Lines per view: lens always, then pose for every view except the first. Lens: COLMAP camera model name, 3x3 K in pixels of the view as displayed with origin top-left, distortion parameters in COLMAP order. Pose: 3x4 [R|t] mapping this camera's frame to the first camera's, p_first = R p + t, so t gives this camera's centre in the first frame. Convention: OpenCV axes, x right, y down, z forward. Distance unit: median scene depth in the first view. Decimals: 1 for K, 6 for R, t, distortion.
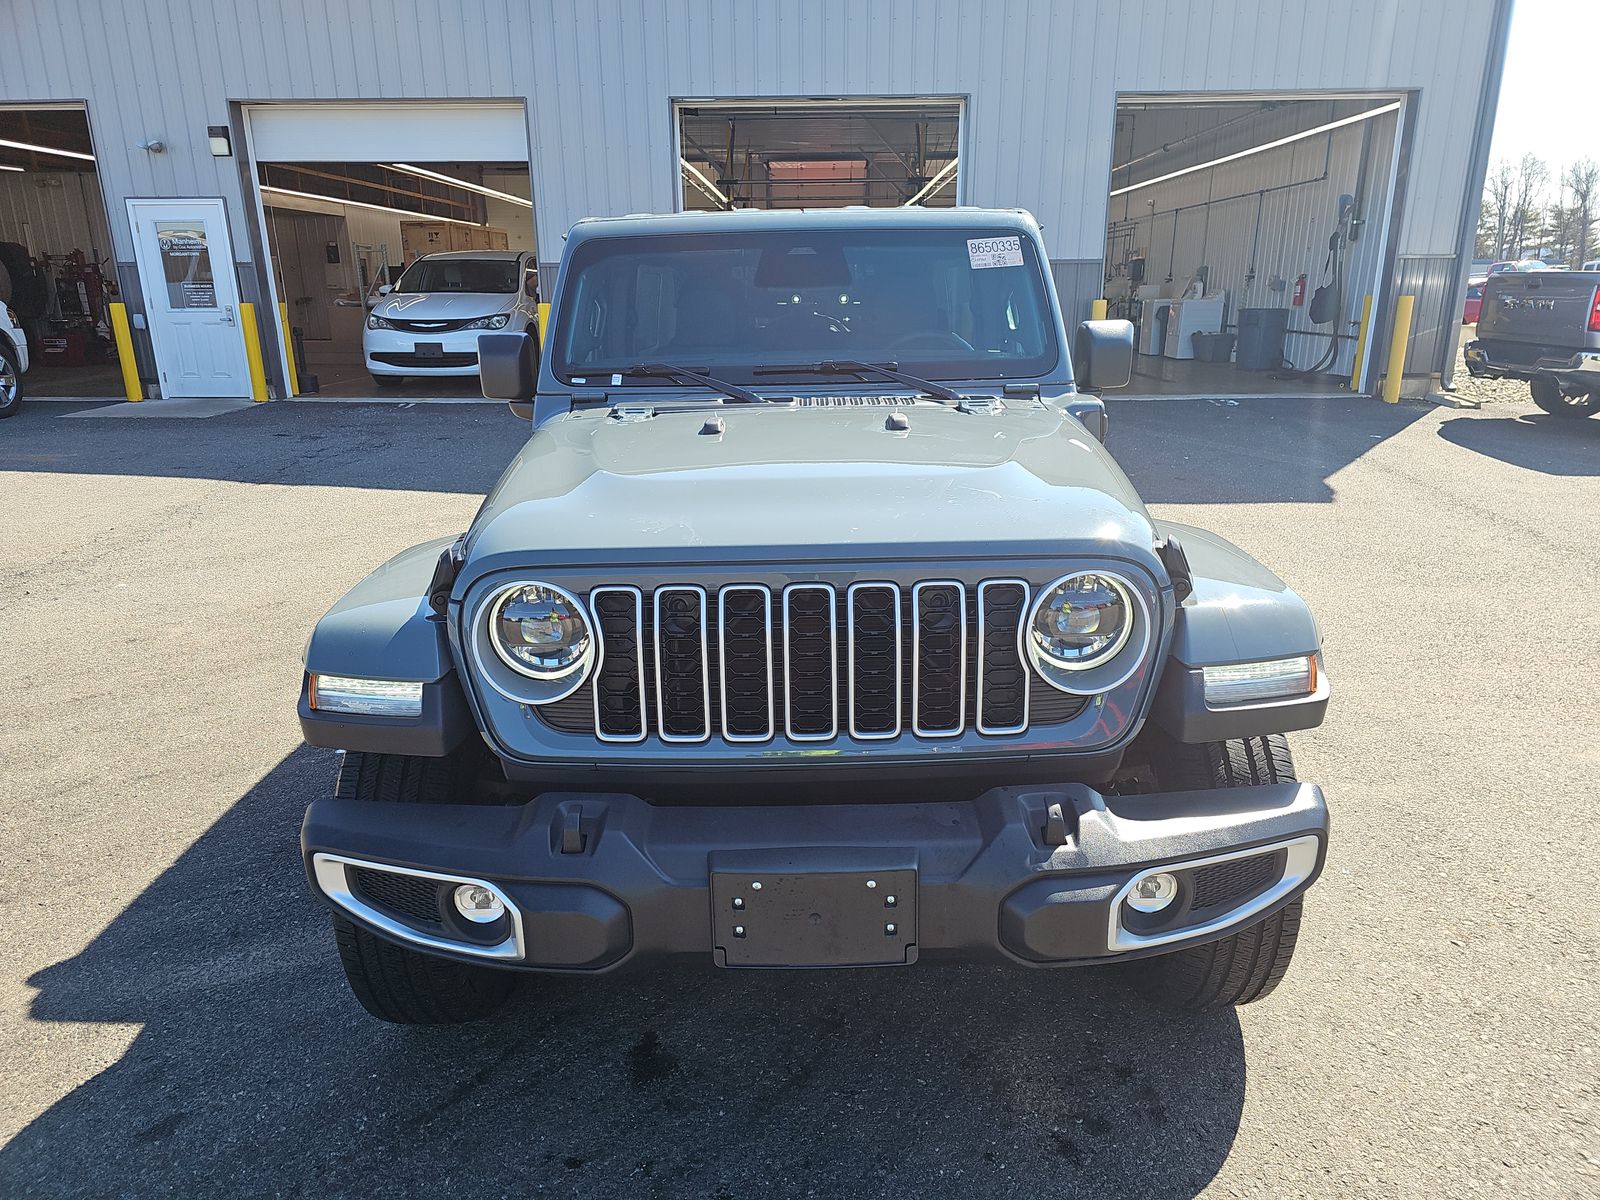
lens RADIAL K [[1039.4, 0, 784.8], [0, 1039.4, 601.3], [0, 0, 1]] dist [0.047618, -0.039344]
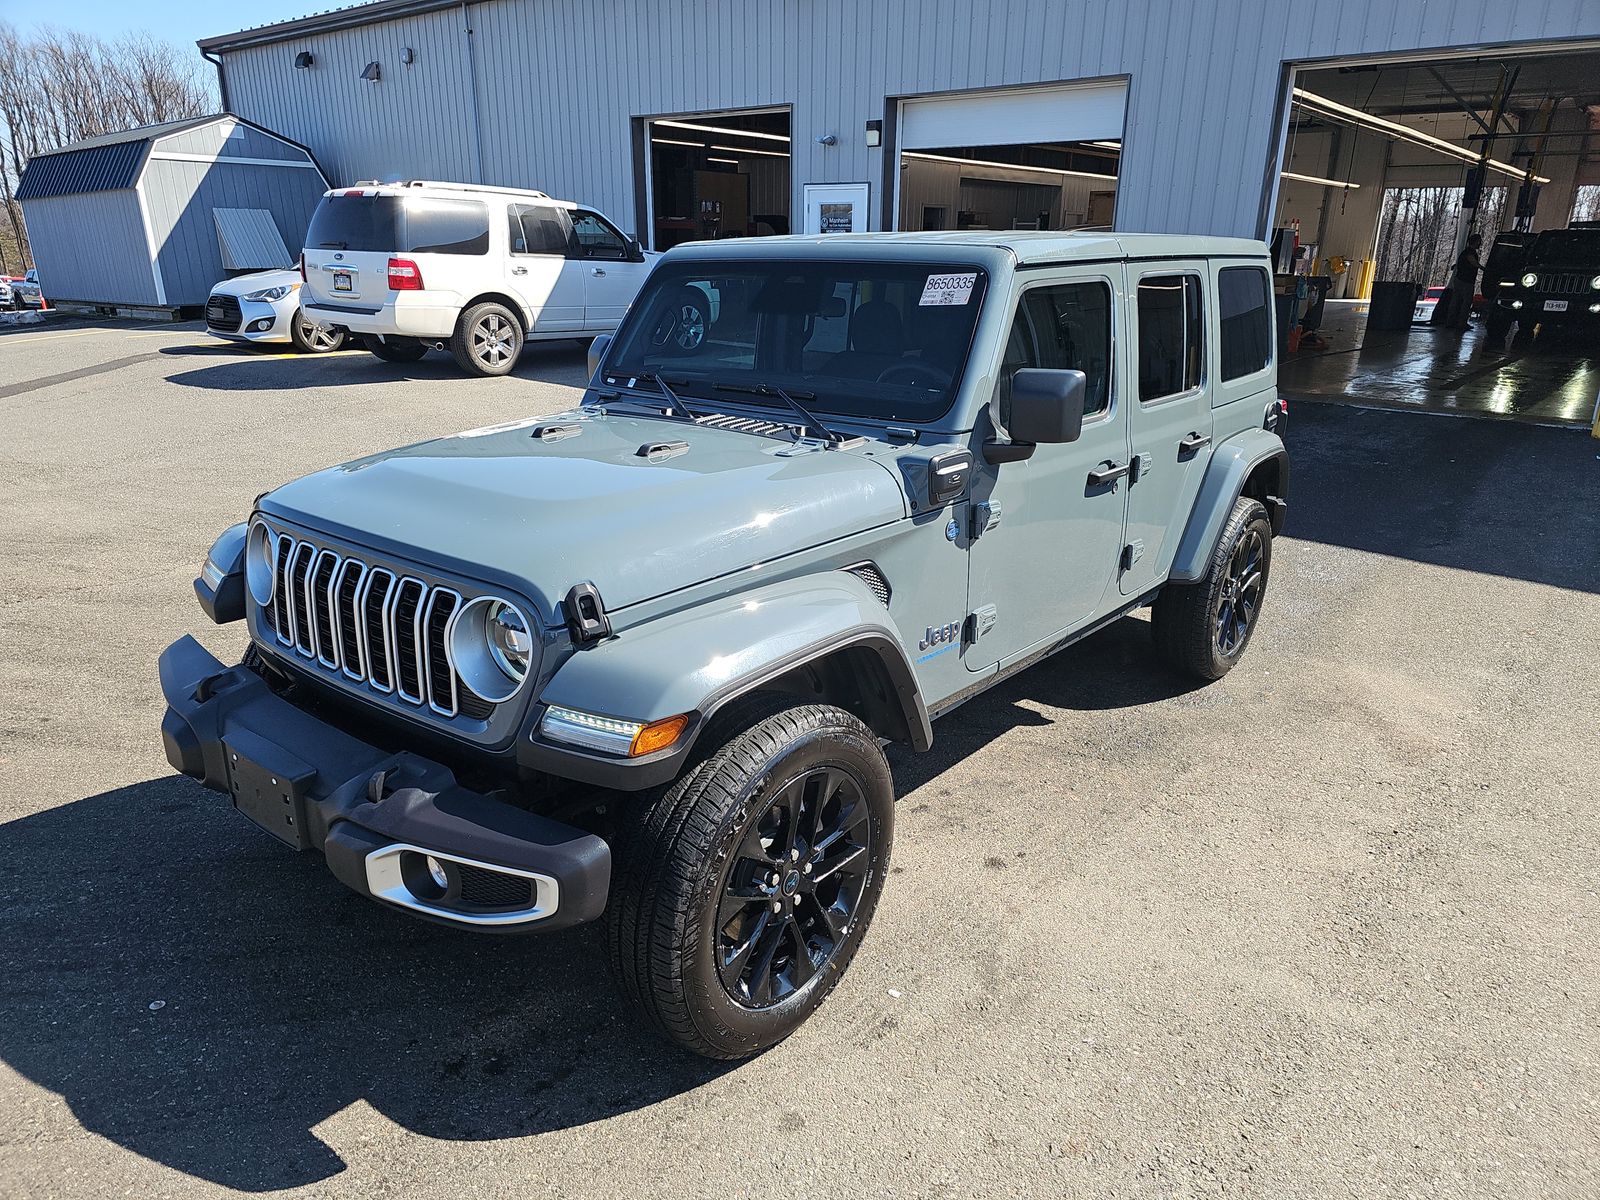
lens RADIAL K [[1063.6, 0, 800.0], [0, 1063.6, 600.0], [0, 0, 1]] dist [0.012681, -0.002020]
pose [[0.776066, 0.218372, -0.591638, 0.209262], [-0.202068, 0.974779, 0.094730, -0.034348], [0.597403, 0.046035, 0.800619, 0.042458]]
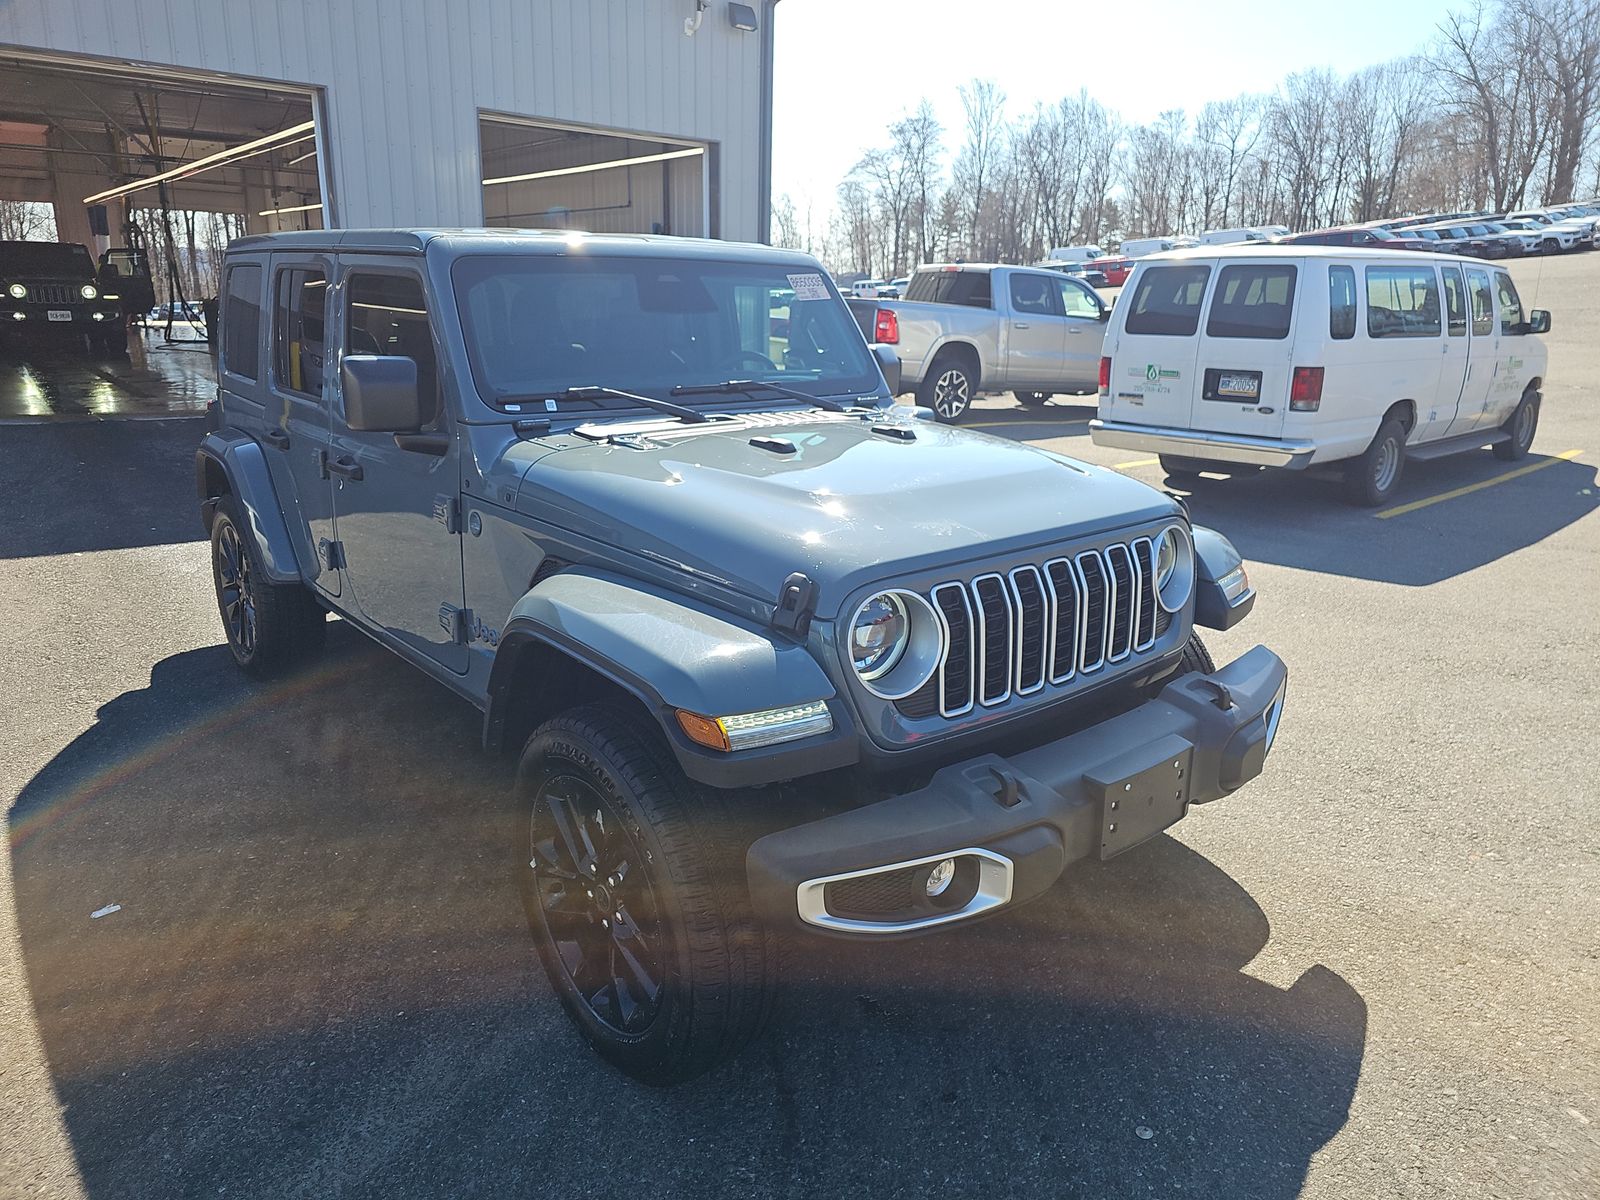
lens RADIAL K [[1068.9, 0, 800.3], [0, 1068.9, 575.1], [0, 0, 1]] dist [0.013018, -0.004490]
pose [[0.770075, -0.135710, 0.623351, -0.170774], [0.154702, 0.987672, 0.023911, -0.012669], [-0.618911, 0.078020, 0.781576, 0.027467]]
